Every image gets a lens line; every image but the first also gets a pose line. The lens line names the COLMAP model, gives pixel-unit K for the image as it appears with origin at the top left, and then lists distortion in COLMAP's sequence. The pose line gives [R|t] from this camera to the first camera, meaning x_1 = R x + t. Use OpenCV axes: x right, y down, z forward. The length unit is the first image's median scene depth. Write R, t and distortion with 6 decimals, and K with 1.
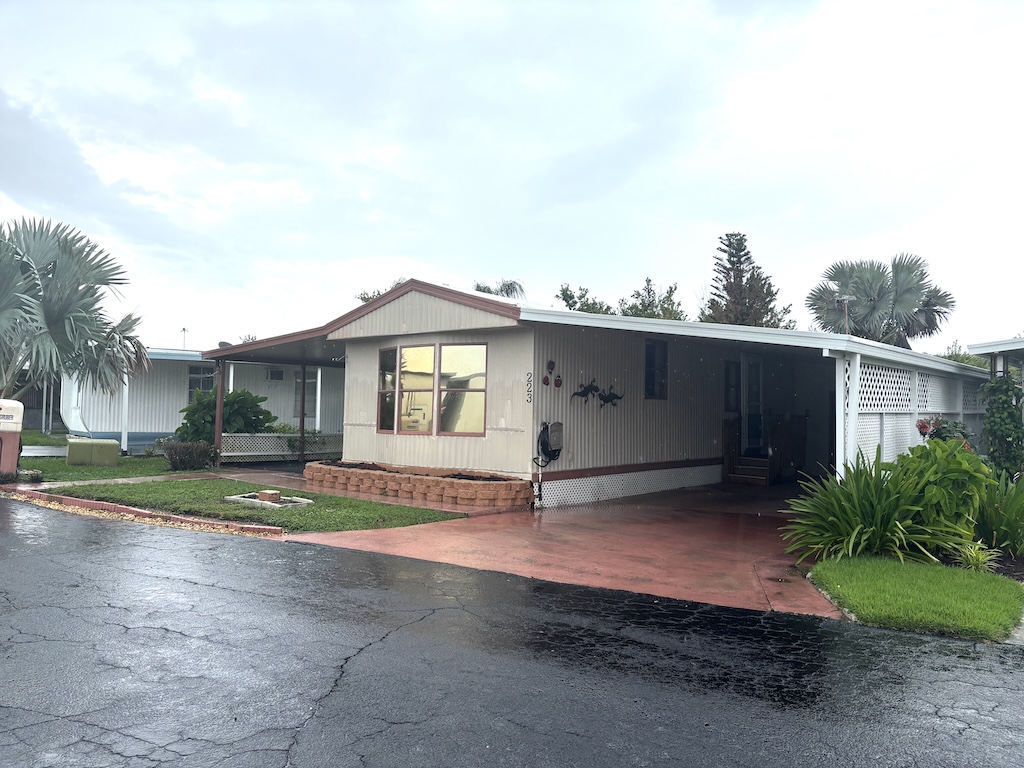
lens RADIAL K [[768.8, 0, 516.0], [0, 768.8, 380.7], [0, 0, 1]] dist [0.050741, -0.050632]
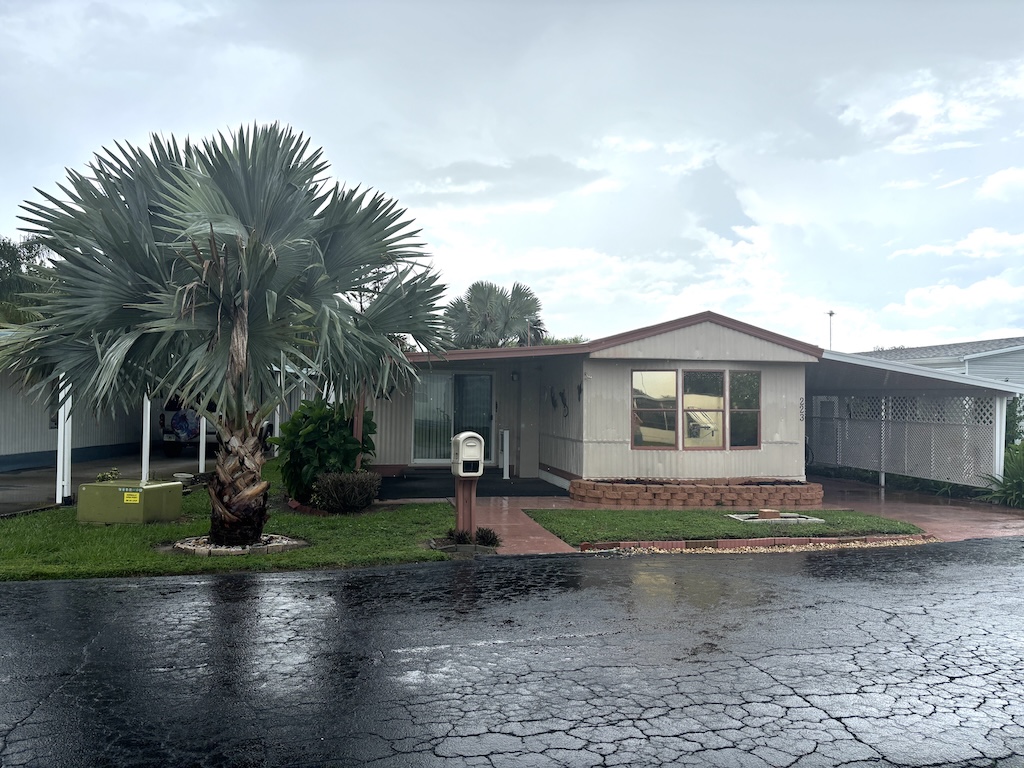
lens RADIAL K [[768.8, 0, 515.7], [0, 768.8, 384.3], [0, 0, 1]] dist [0.050741, -0.050632]
pose [[0.646631, 0.012673, 0.762698, -1.188042], [-0.033567, 0.999366, 0.011854, -0.030205], [-0.762064, -0.033266, 0.646646, 0.490748]]
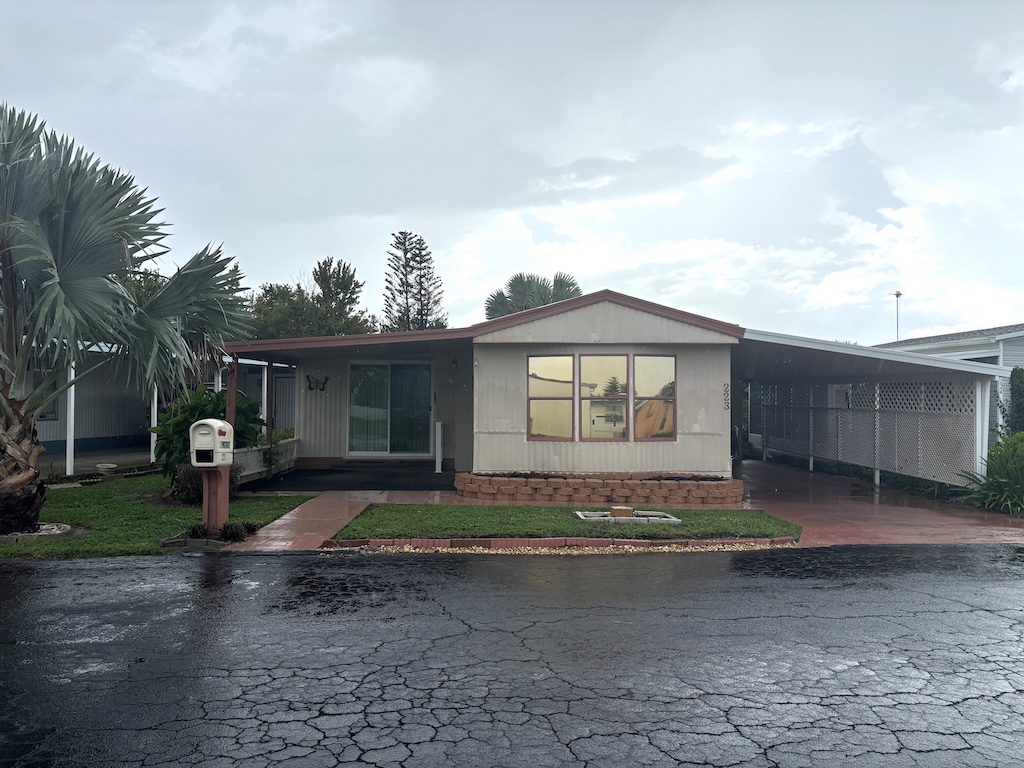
lens RADIAL K [[768.8, 0, 511.9], [0, 768.8, 383.2], [0, 0, 1]] dist [0.050741, -0.050632]
pose [[0.765202, 0.003188, 0.643782, -0.901408], [-0.020485, 0.999602, 0.019399, -0.025309], [-0.643464, -0.028032, 0.764963, 0.299802]]
